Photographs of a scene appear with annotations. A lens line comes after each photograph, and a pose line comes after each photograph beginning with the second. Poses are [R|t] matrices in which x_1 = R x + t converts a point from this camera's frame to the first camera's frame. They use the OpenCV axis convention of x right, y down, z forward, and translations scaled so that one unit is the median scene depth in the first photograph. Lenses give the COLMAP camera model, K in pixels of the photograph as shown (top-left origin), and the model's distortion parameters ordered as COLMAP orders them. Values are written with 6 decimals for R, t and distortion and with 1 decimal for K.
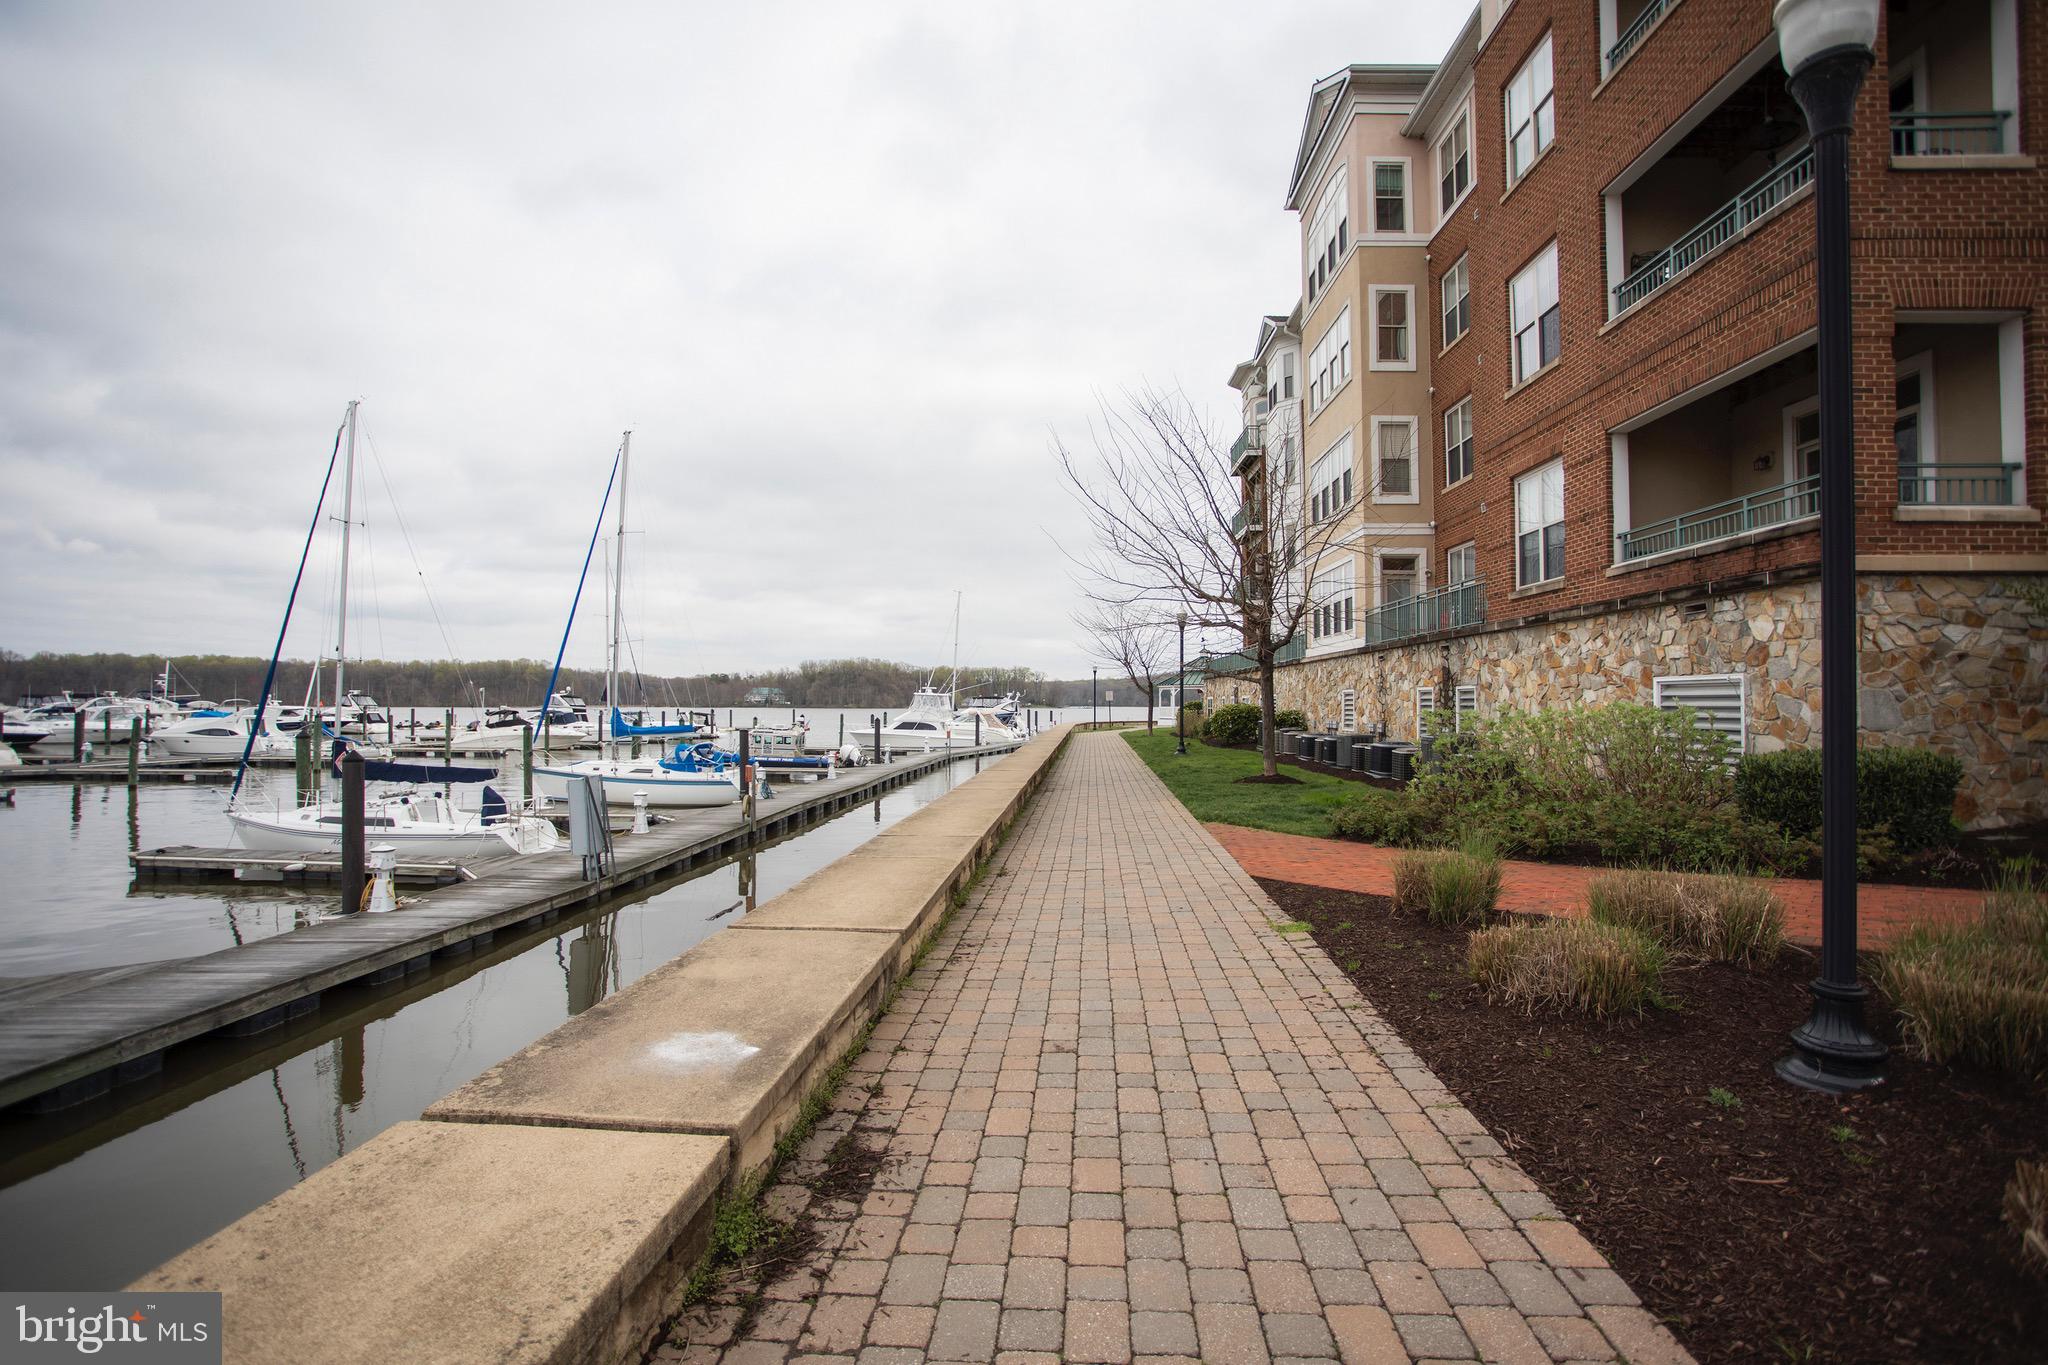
lens RADIAL K [[1069.0, 0, 1024.0], [0, 1069.0, 682.5], [0, 0, 1]] dist [-0.067598, 0.048848]
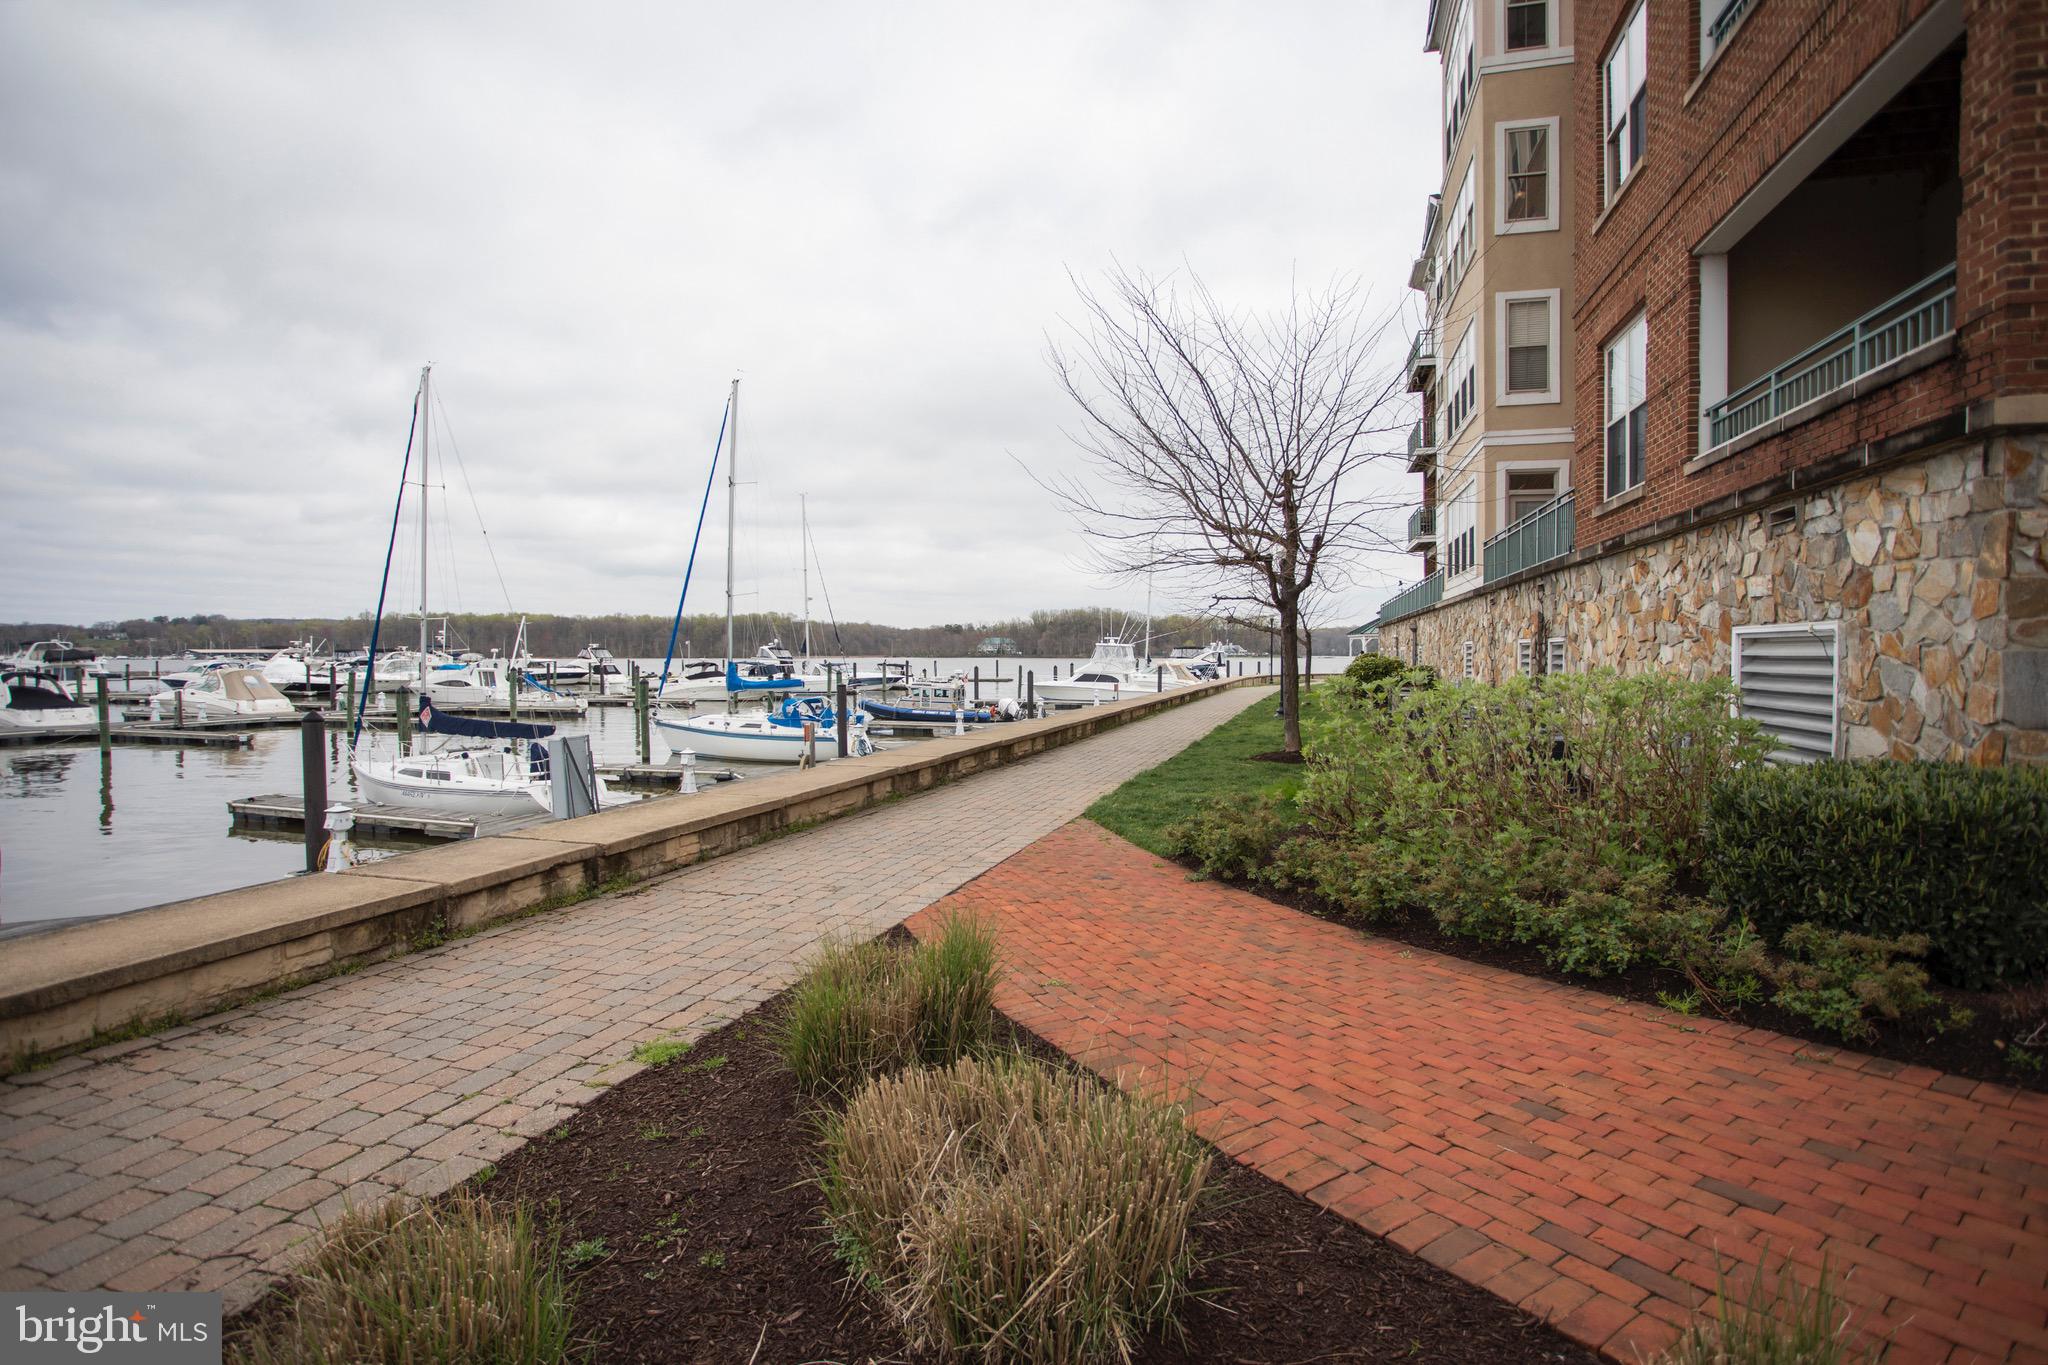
lens RADIAL K [[1069.0, 0, 1024.0], [0, 1069.0, 682.5], [0, 0, 1]] dist [-0.067598, 0.048848]
pose [[0.969998, 0.004385, -0.243073, 0.266393], [0.007277, 0.998866, 0.047061, -0.003438], [0.243003, -0.047418, 0.968866, 0.215105]]
